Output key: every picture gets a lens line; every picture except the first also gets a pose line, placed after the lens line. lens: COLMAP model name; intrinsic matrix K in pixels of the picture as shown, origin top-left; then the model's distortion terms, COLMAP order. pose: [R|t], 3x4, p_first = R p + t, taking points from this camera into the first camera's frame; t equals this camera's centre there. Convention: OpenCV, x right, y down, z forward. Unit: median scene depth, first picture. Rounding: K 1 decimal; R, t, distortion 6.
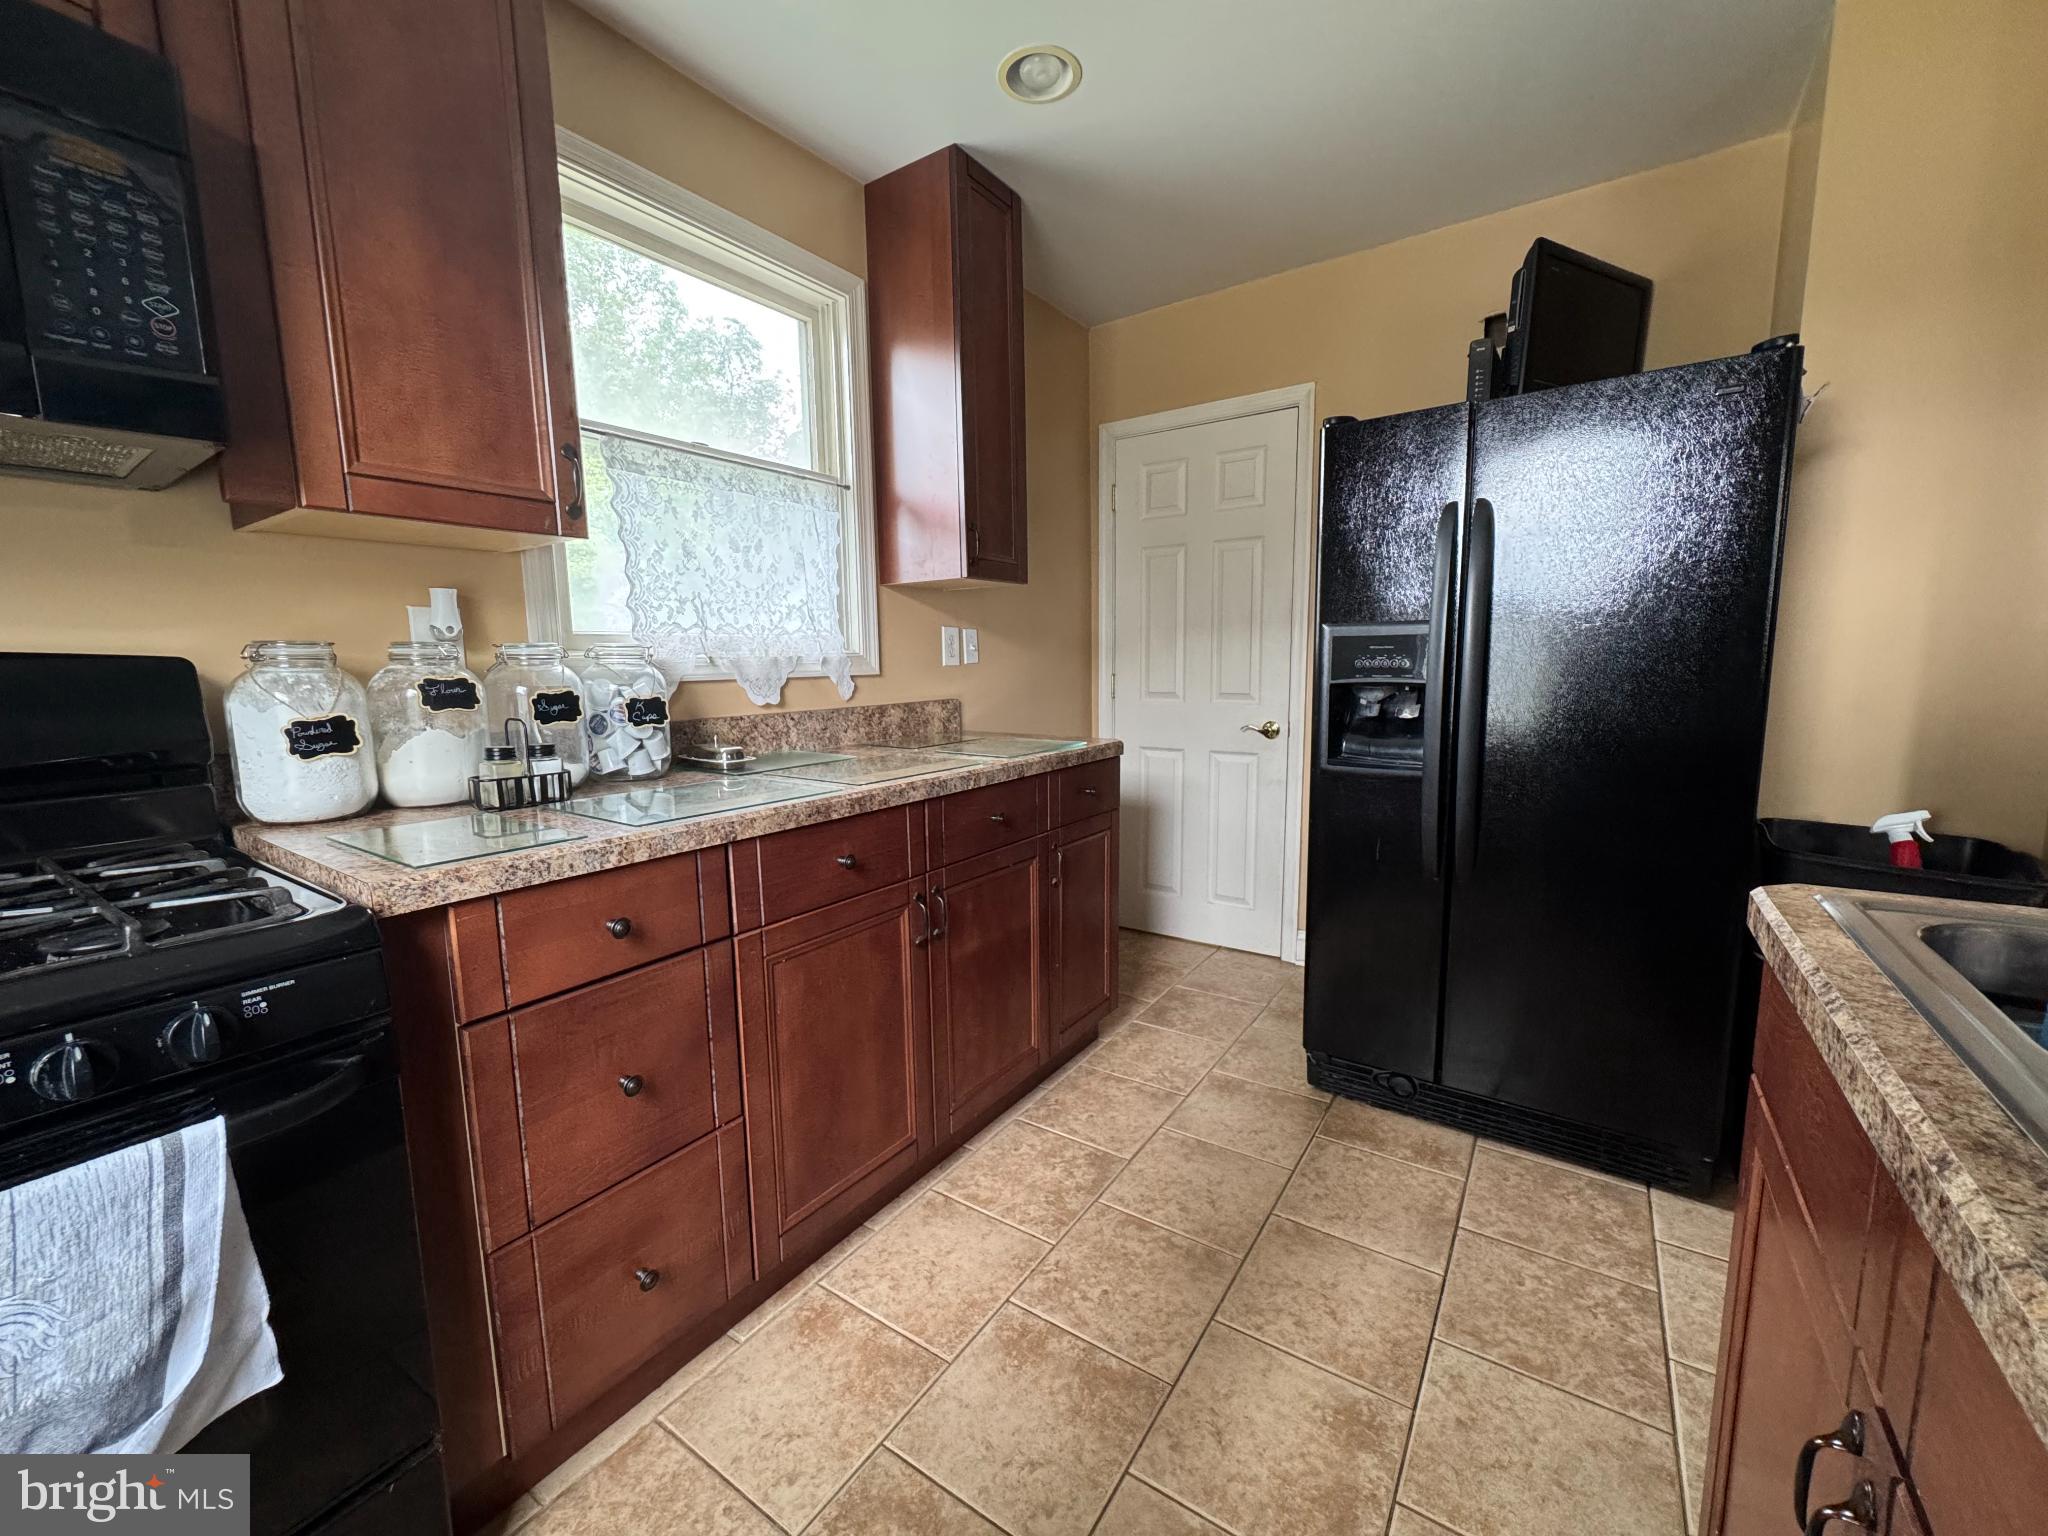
lens RADIAL K [[820.9, 0, 1050.1], [0, 820.9, 772.0], [0, 0, 1]] dist [0.000336, -0.000011]
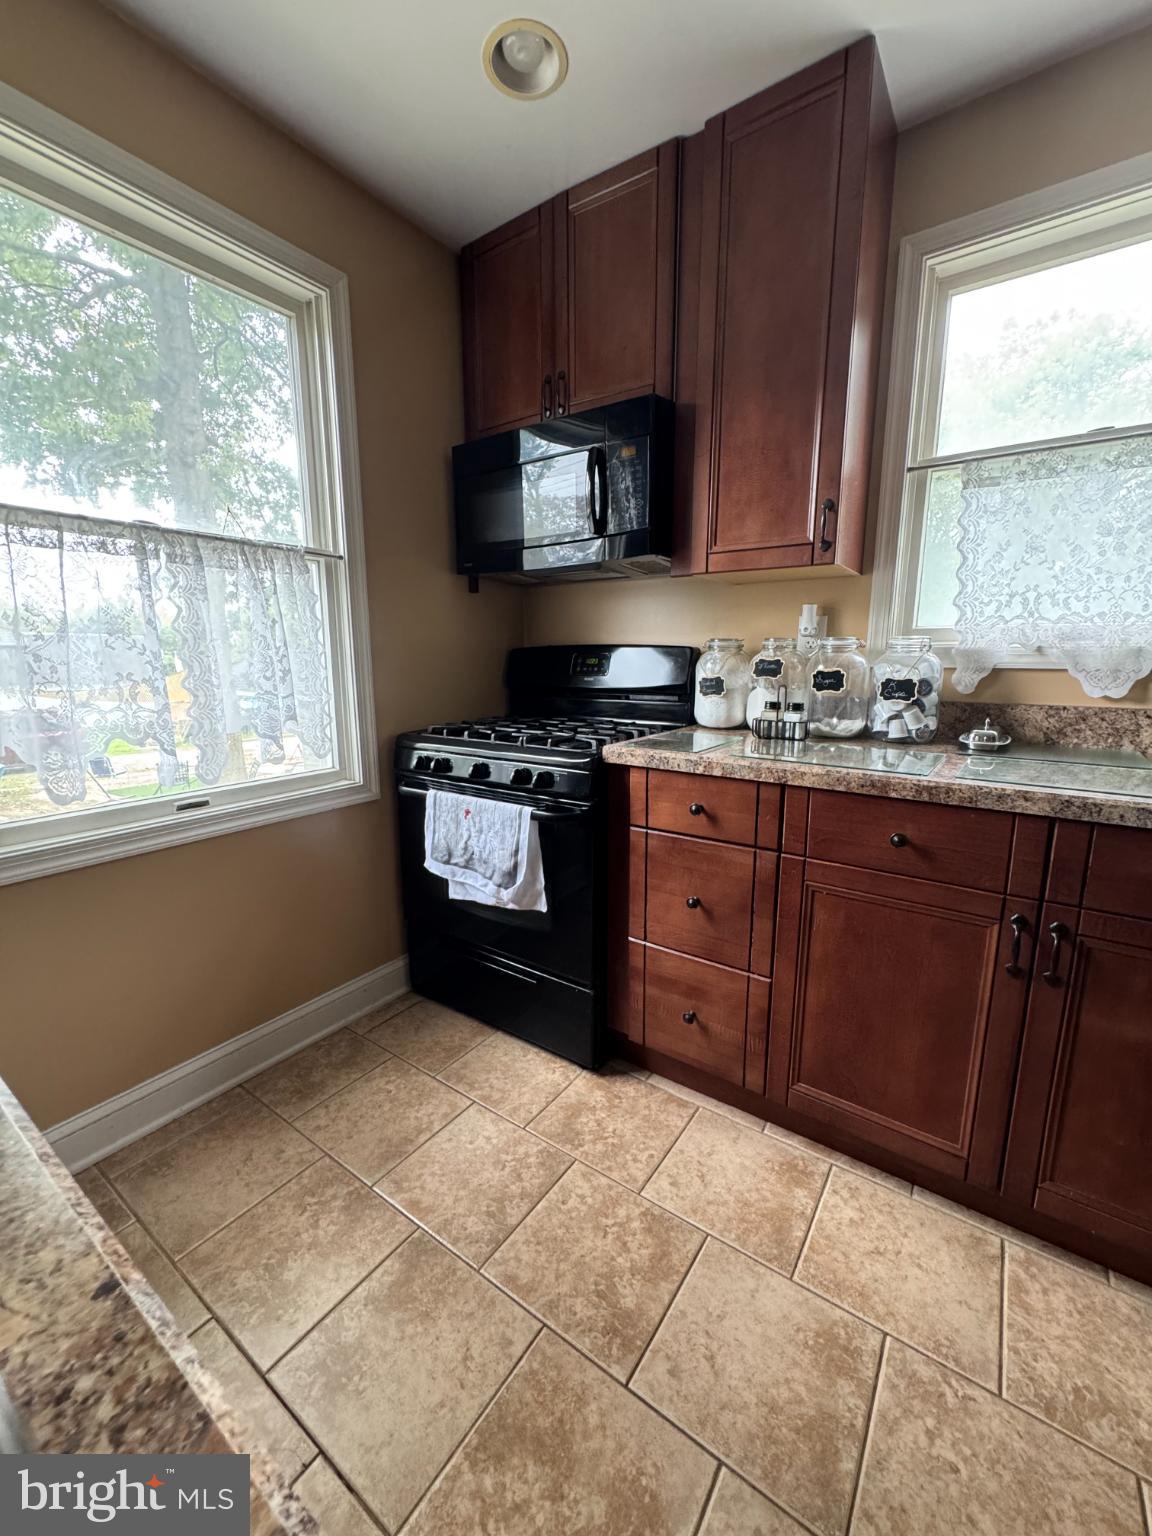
lens RADIAL K [[612.2, 0, 555.1], [0, 612.2, 769.1], [0, 0, 1]] dist [-0.001579, 0.000251]
pose [[-0.049818, 0.199688, -0.978592, 0.504822], [-0.136304, 0.969282, 0.204727, -0.077734], [0.989414, 0.143585, -0.021070, 0.519817]]
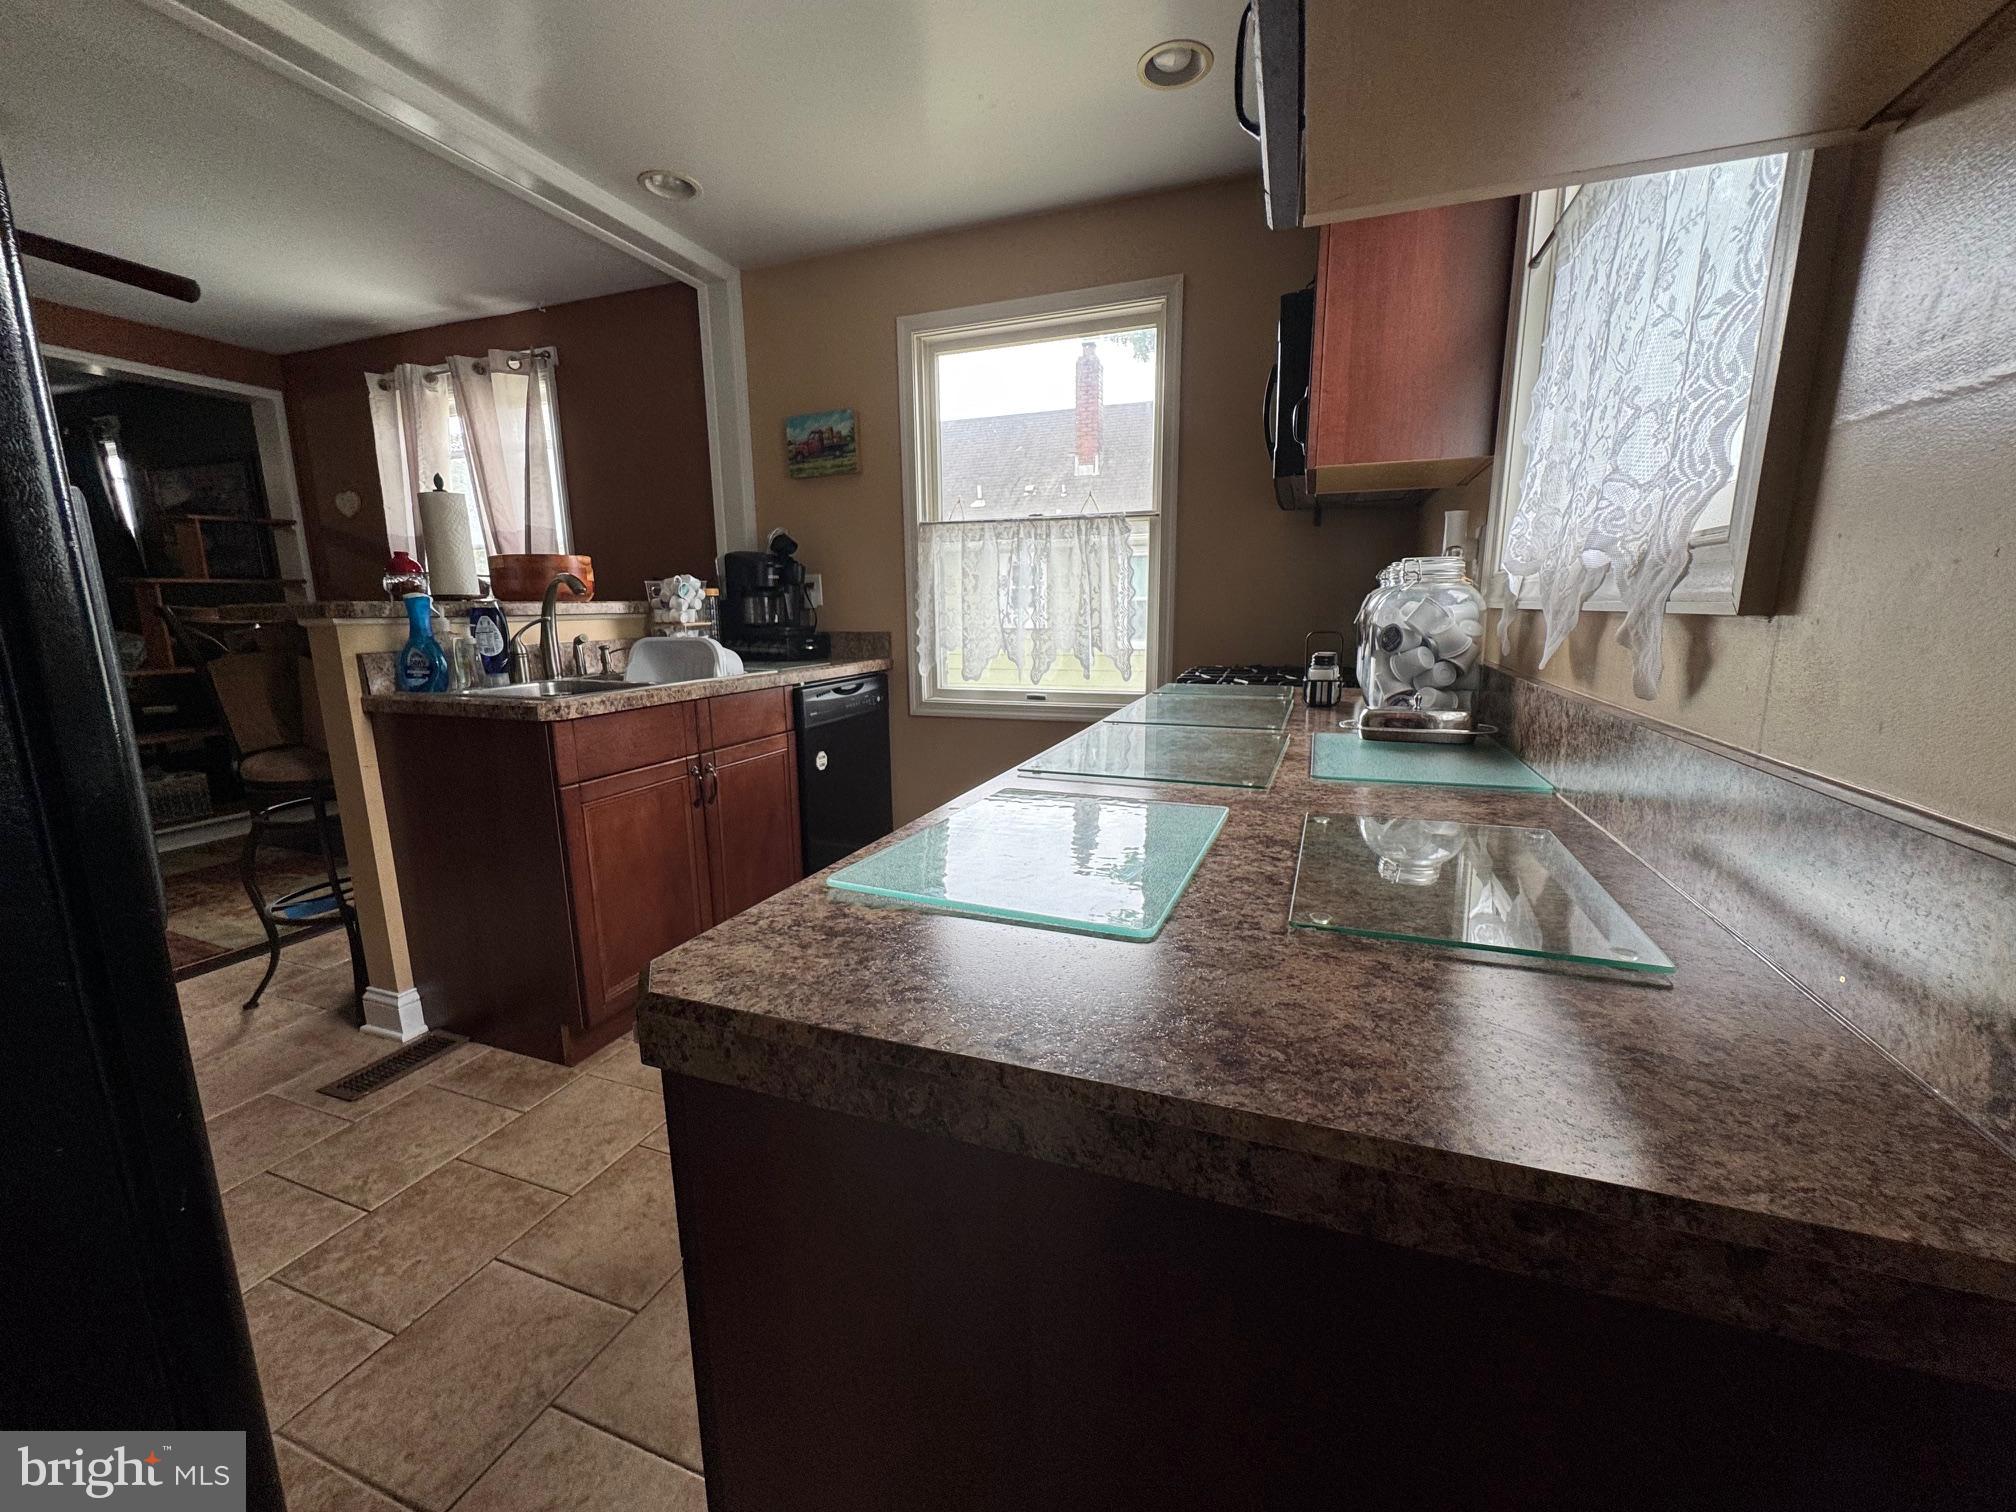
lens RADIAL K [[803.5, 0, 1008.0], [0, 803.5, 756.0], [0, 0, 1]] dist [-0.001579, 0.000251]
pose [[-0.976720, 0.056317, -0.206994, 0.063039], [-0.012678, 0.948083, 0.317771, -0.224903], [0.214144, 0.312998, -0.925297, 1.763949]]
